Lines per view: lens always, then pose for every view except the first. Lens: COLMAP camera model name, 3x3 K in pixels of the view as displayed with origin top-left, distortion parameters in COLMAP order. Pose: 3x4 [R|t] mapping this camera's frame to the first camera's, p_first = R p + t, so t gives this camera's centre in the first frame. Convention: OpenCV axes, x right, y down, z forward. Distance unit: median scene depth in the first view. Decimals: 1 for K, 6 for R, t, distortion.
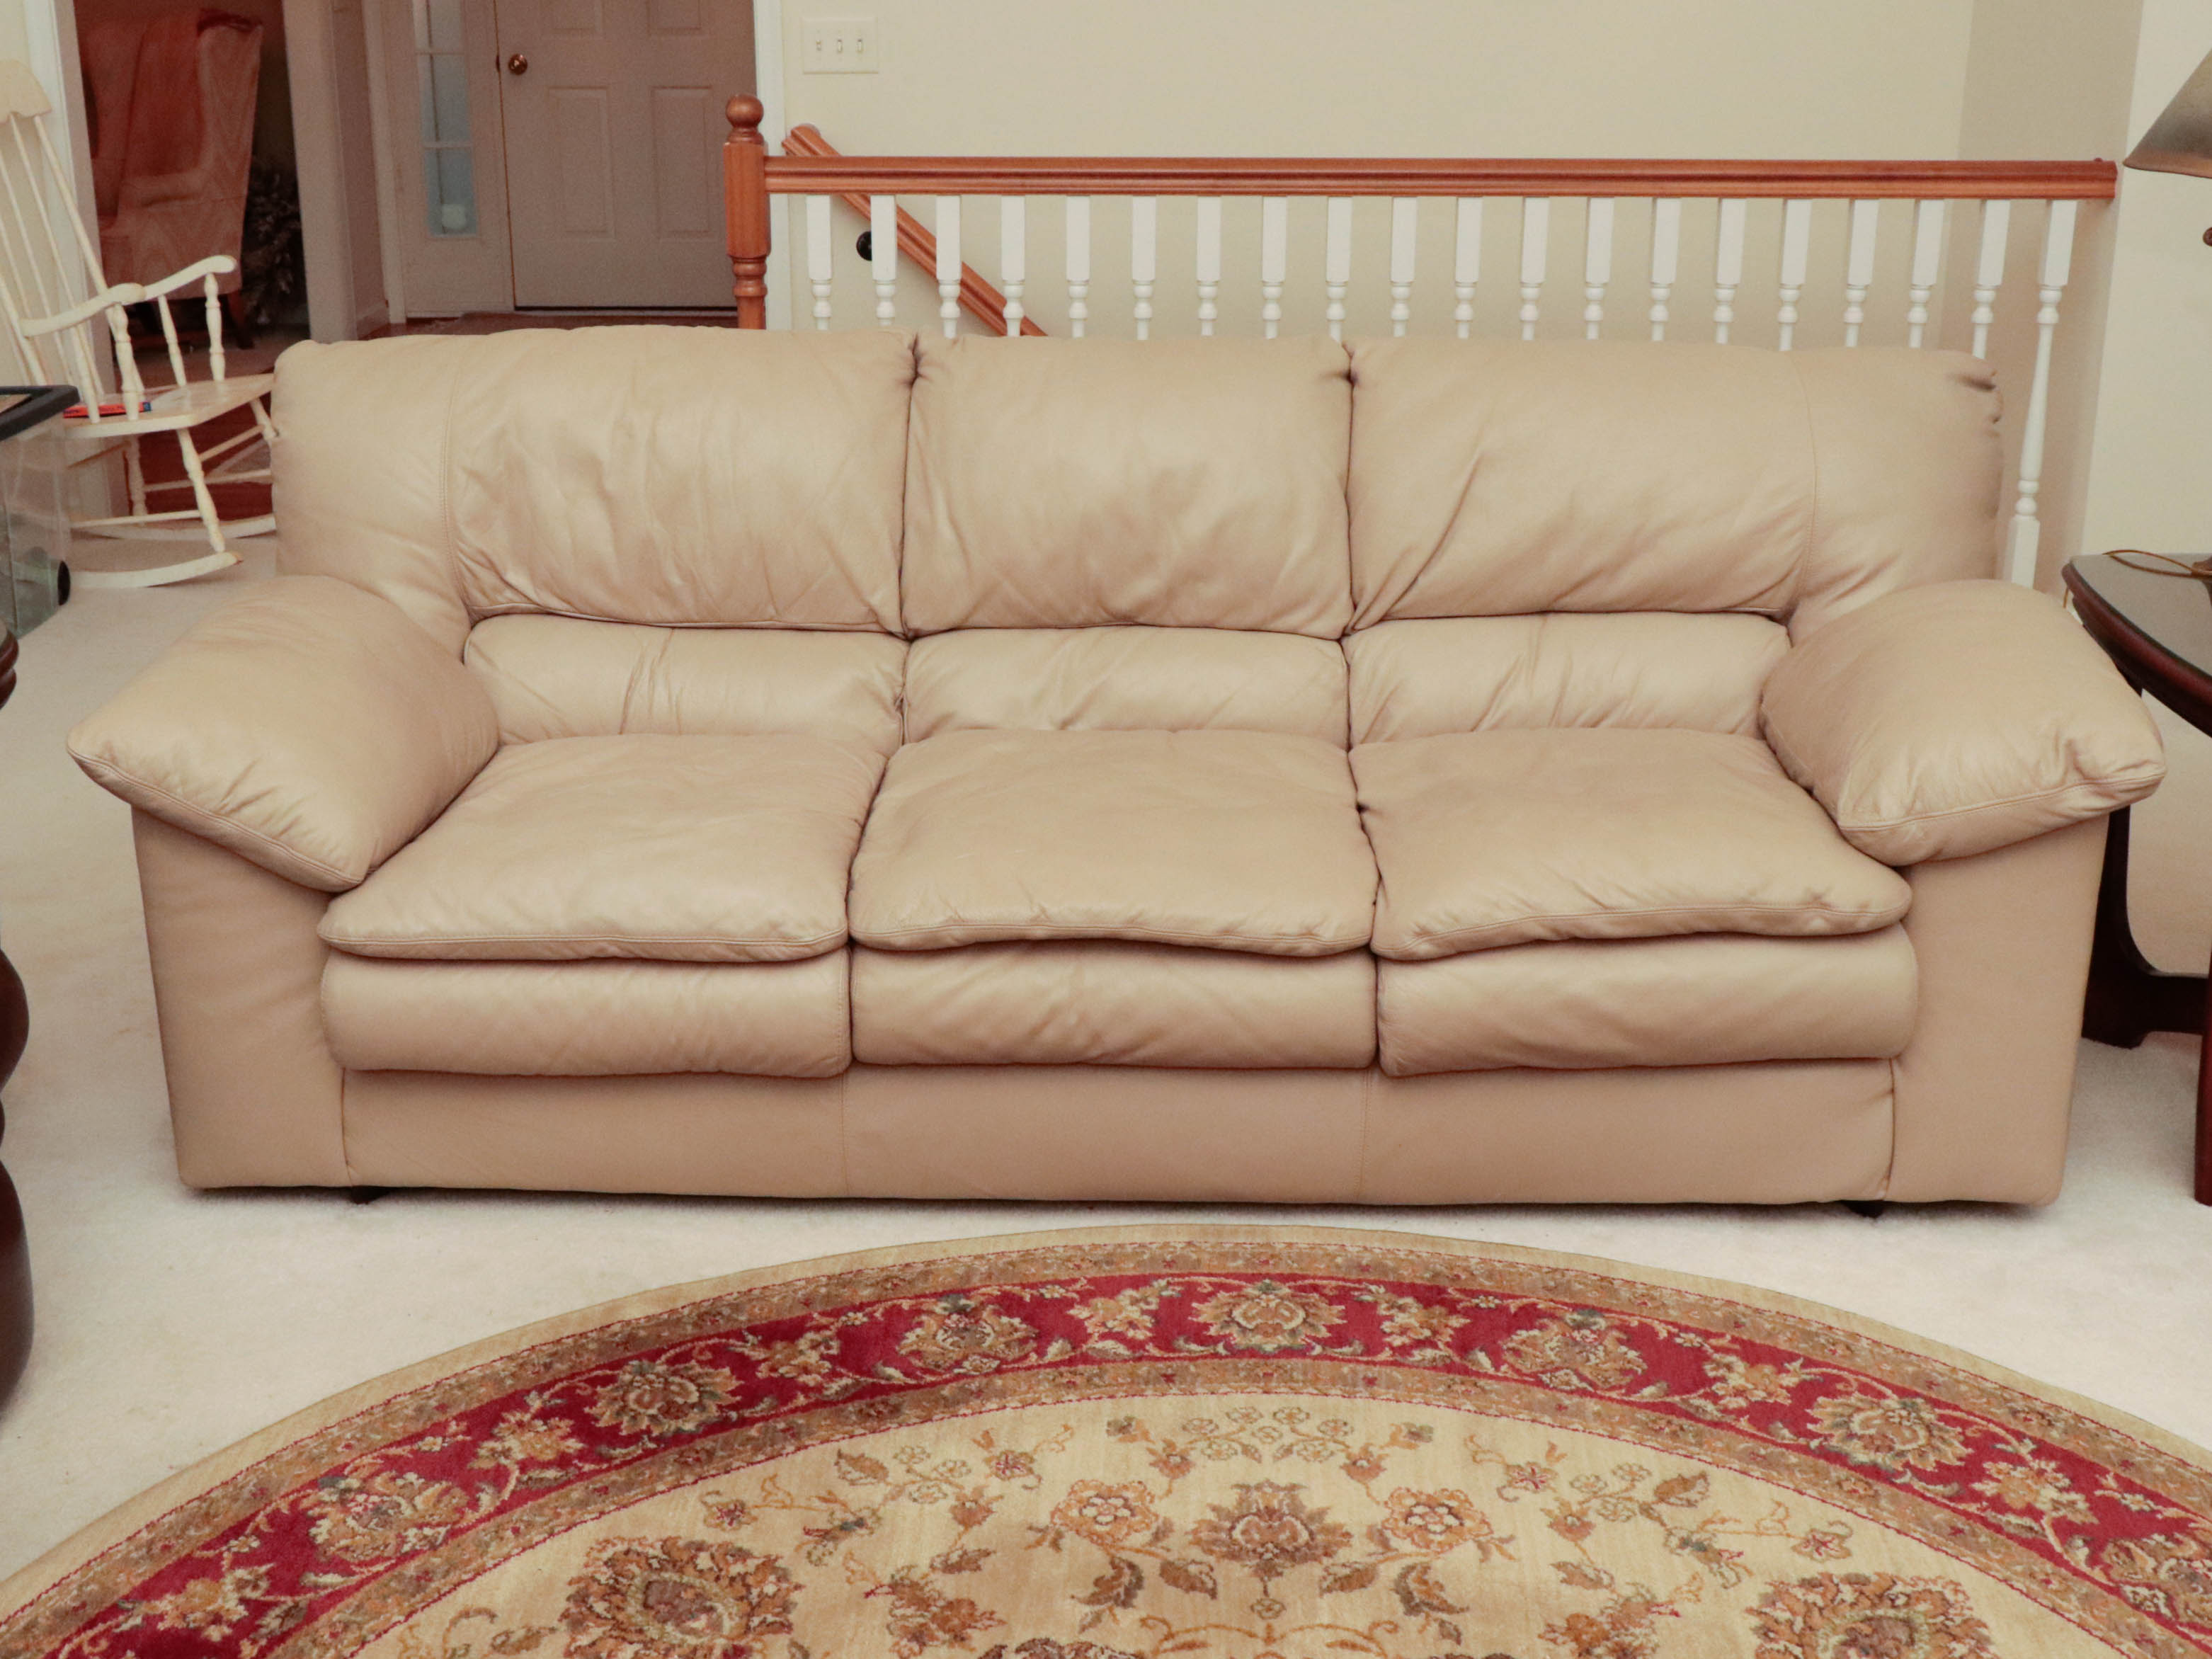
lens RADIAL K [[2281.9, 0, 1111.3], [0, 2281.9, 815.1], [0, 0, 1]] dist [-0.016952, 0.000000]
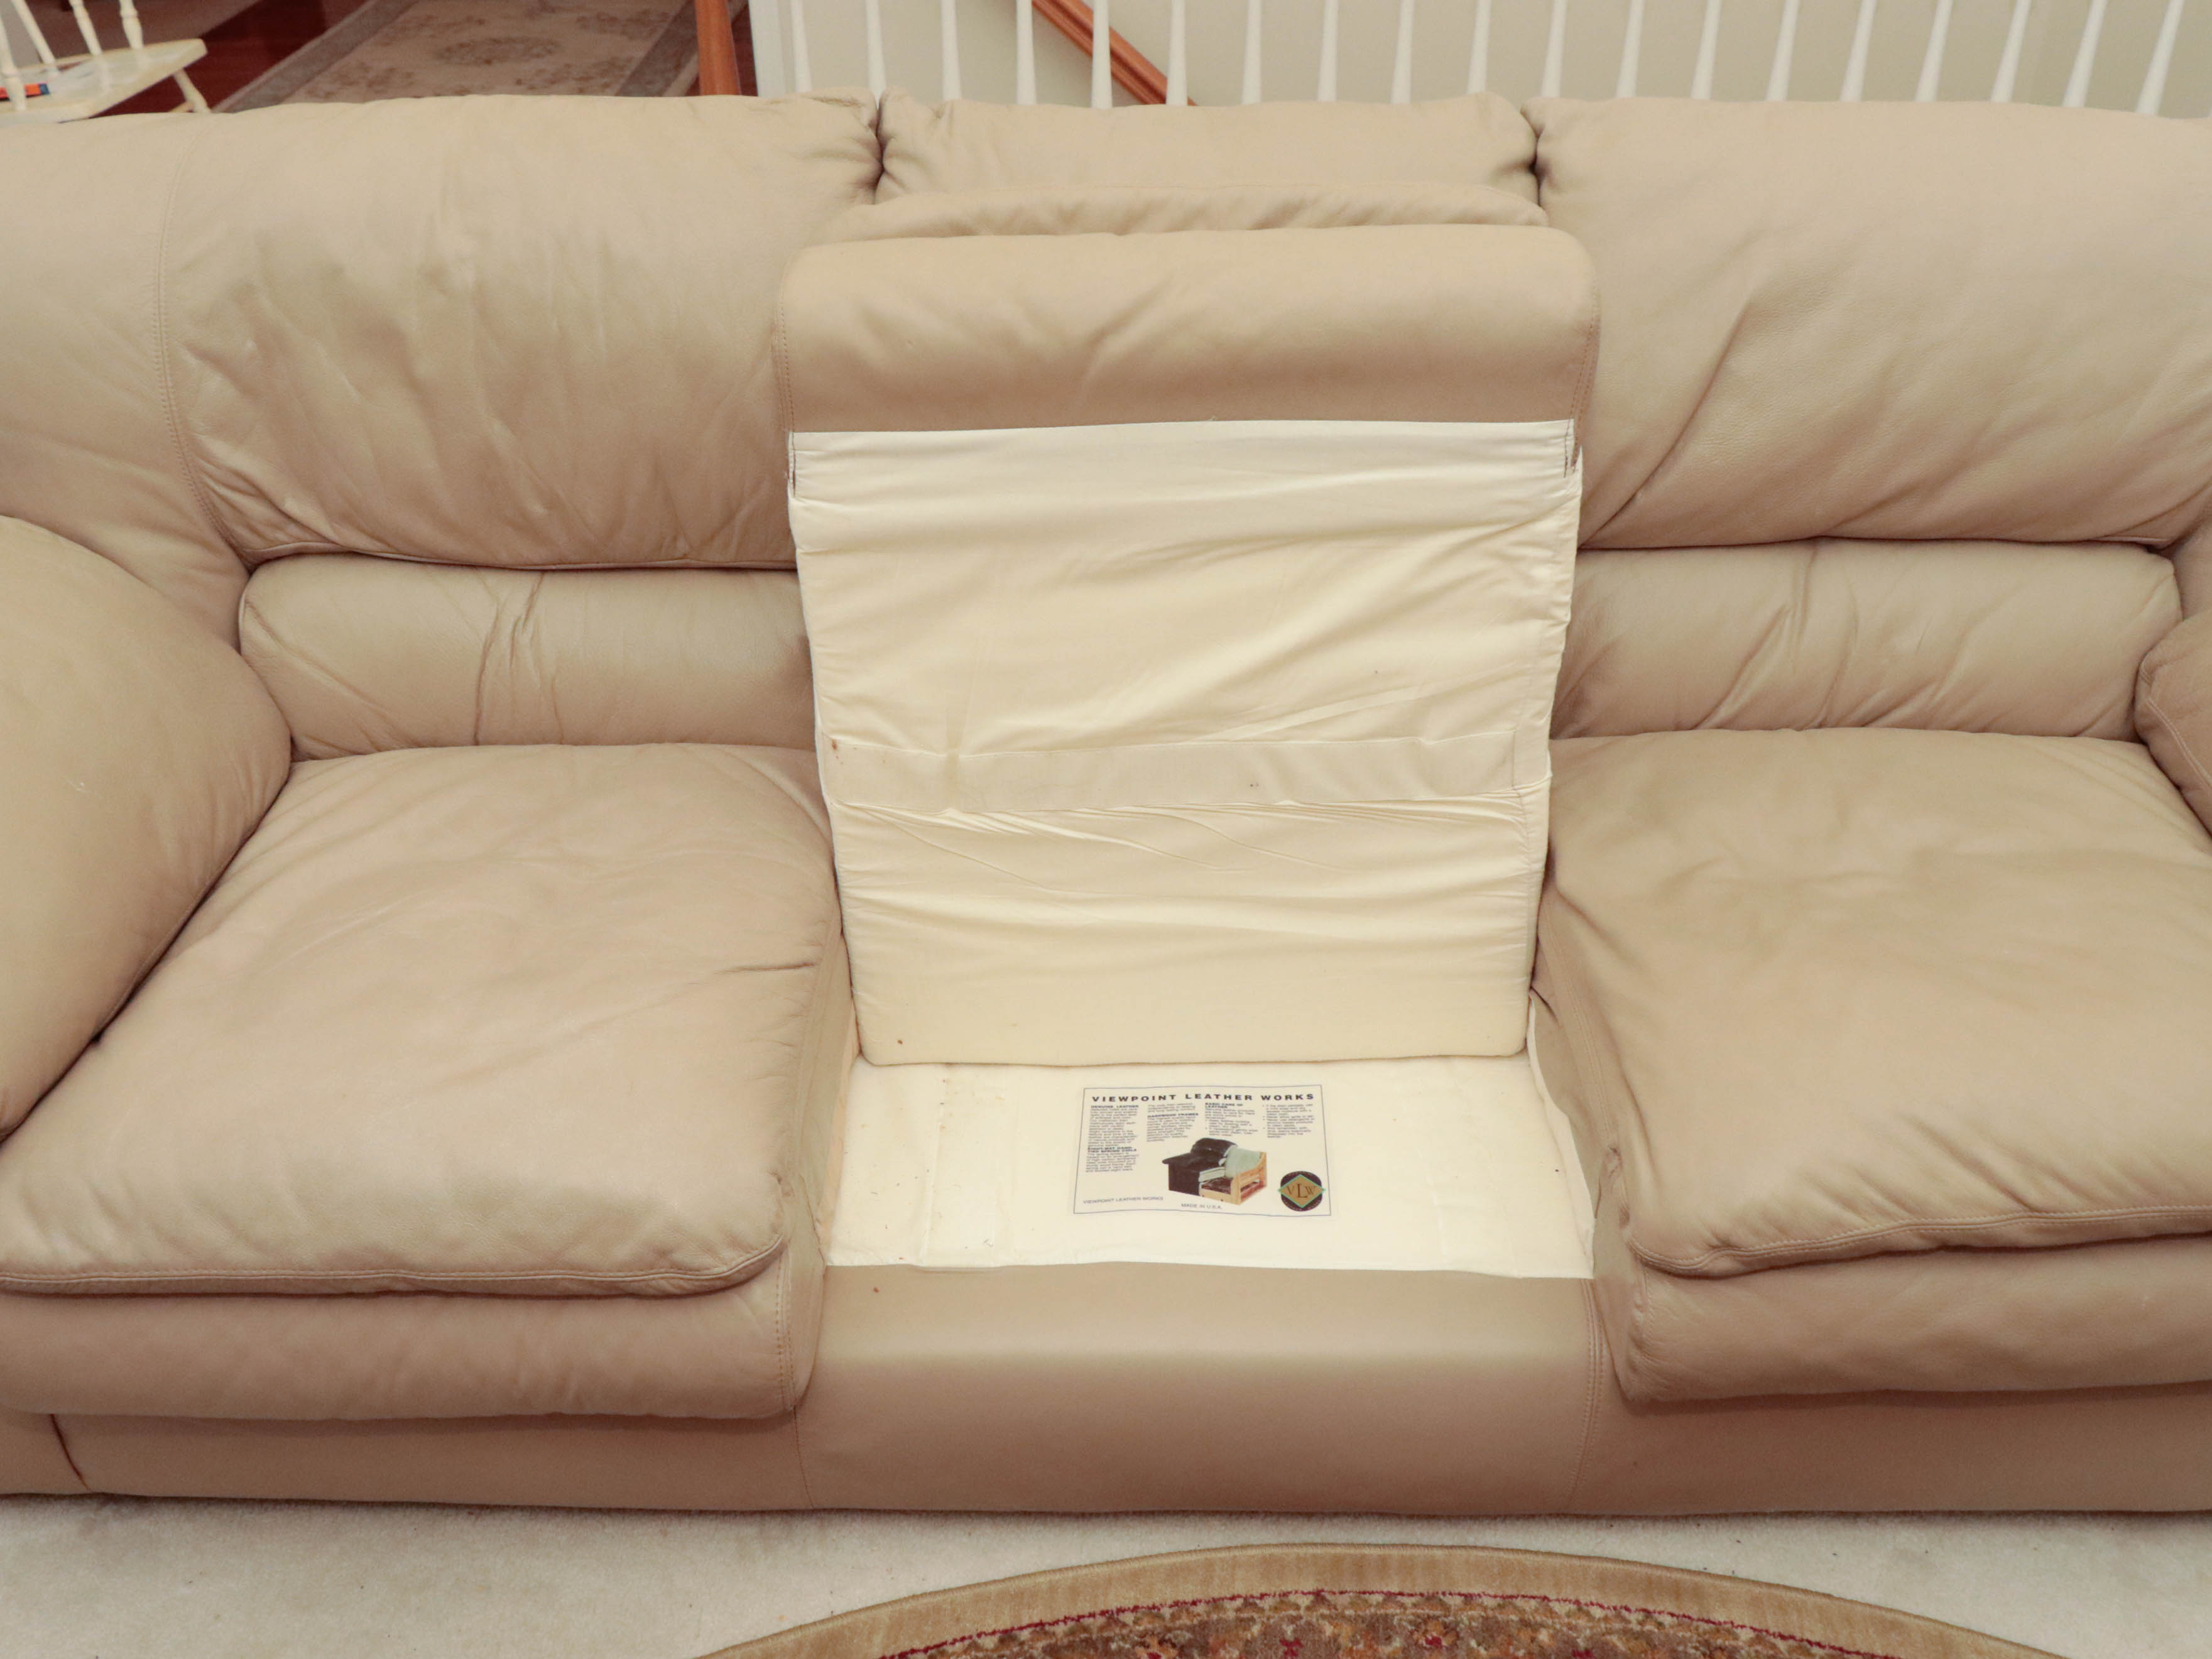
lens RADIAL K [[1865.2, 0, 1114.7], [0, 1865.2, 818.7], [0, 0, 1]] dist [-0.010160, 0.000358]
pose [[0.999942, -0.010643, -0.001653, -0.021635], [0.010722, 0.969049, 0.246635, -0.164955], [-0.001023, -0.246638, 0.969107, 0.492529]]
